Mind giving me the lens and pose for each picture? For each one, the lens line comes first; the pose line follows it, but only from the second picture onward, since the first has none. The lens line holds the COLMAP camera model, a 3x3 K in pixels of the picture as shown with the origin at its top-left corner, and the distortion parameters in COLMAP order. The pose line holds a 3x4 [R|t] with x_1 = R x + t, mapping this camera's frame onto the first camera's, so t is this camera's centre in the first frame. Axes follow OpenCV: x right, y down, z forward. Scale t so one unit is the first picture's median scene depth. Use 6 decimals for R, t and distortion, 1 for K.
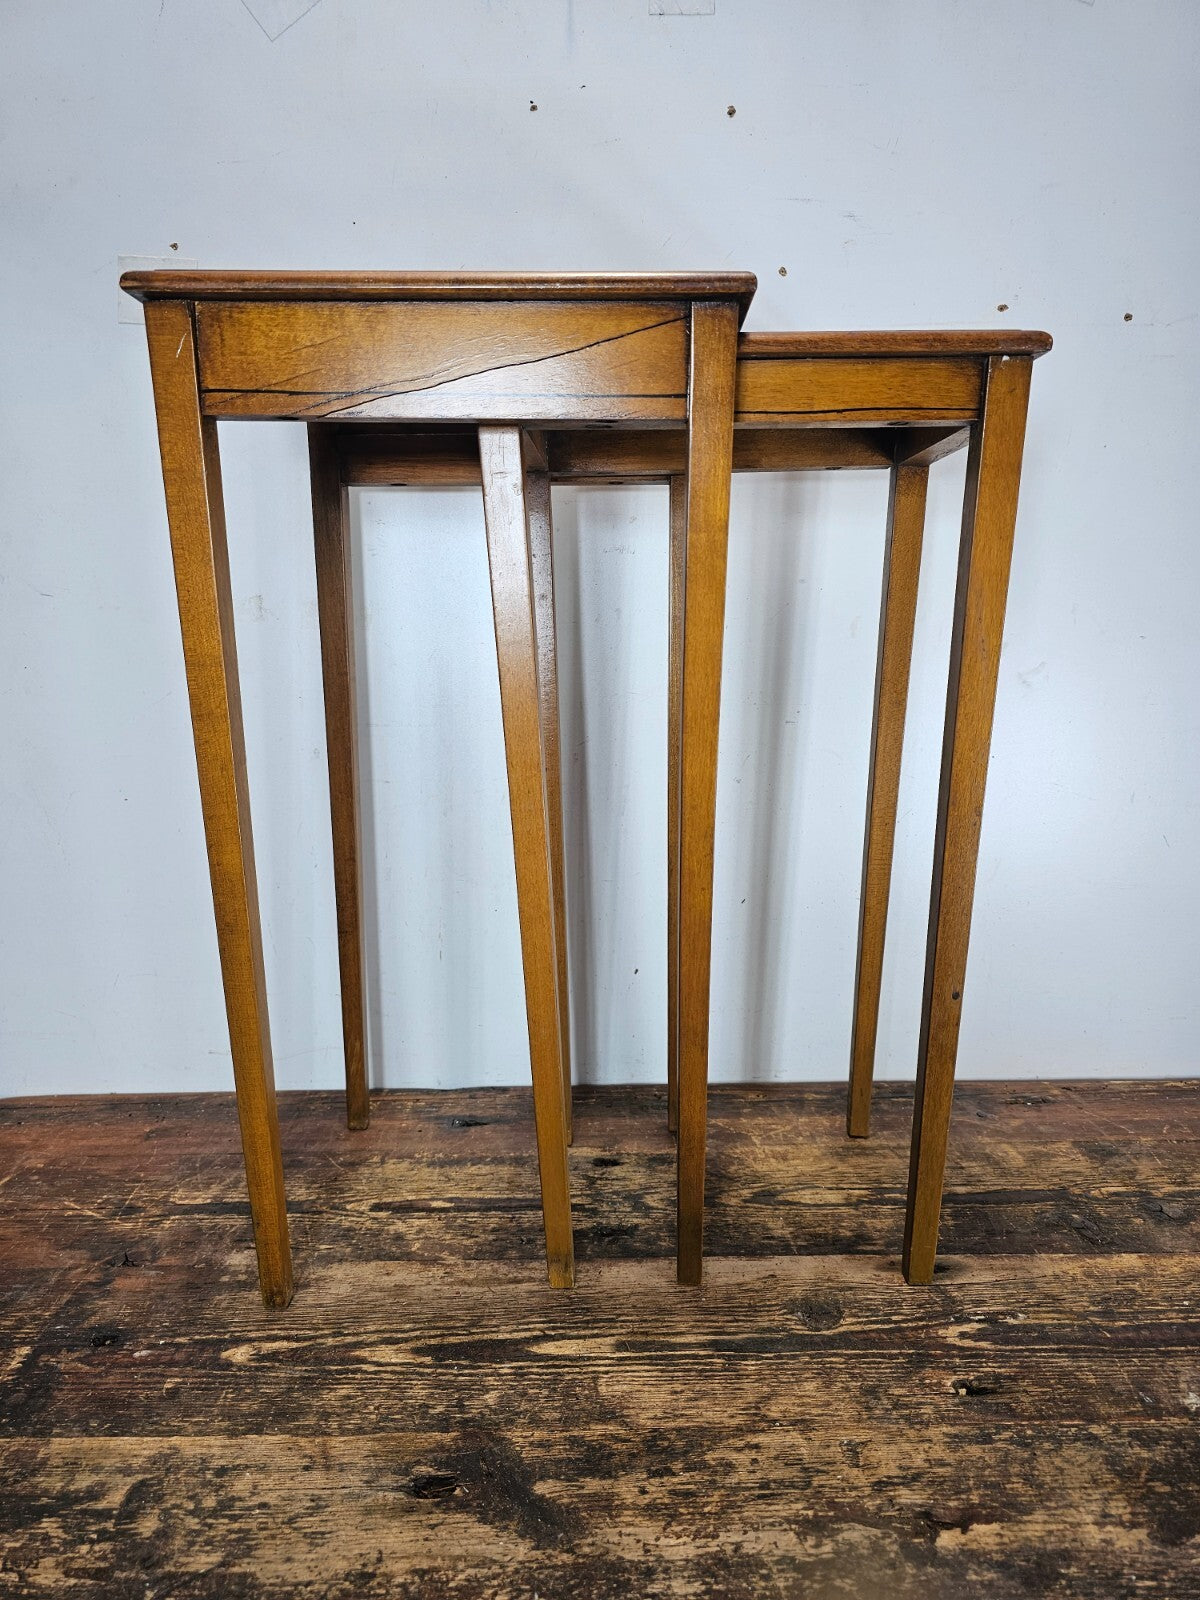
lens RADIAL K [[1141.2, 0, 602.1], [0, 1141.2, 793.4], [0, 0, 1]] dist [0.012682, -0.020037]
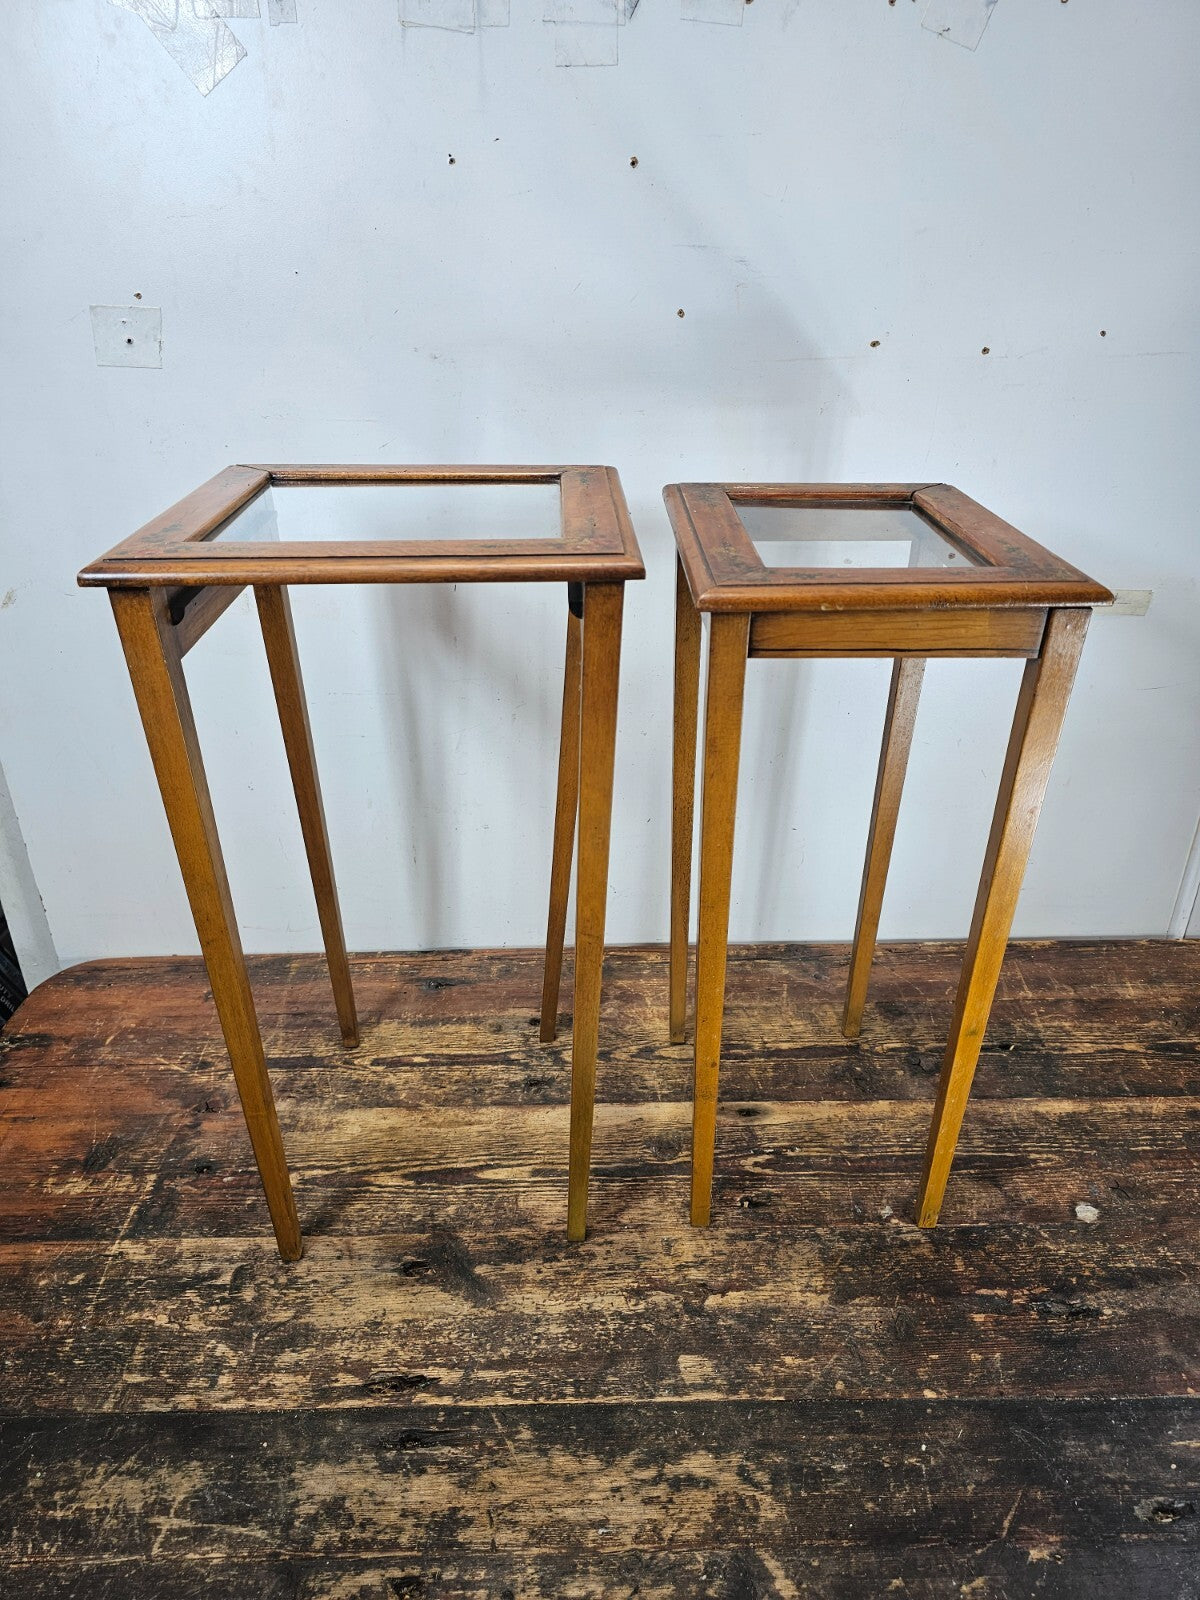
lens RADIAL K [[1141.2, 0, 605.1], [0, 1141.2, 823.4], [0, 0, 1]] dist [0.012682, -0.020037]
pose [[0.999994, -0.003358, 0.001036, 0.111000], [0.002856, 0.948451, 0.316912, -0.459144], [-0.002046, -0.316907, 0.948454, -0.325659]]
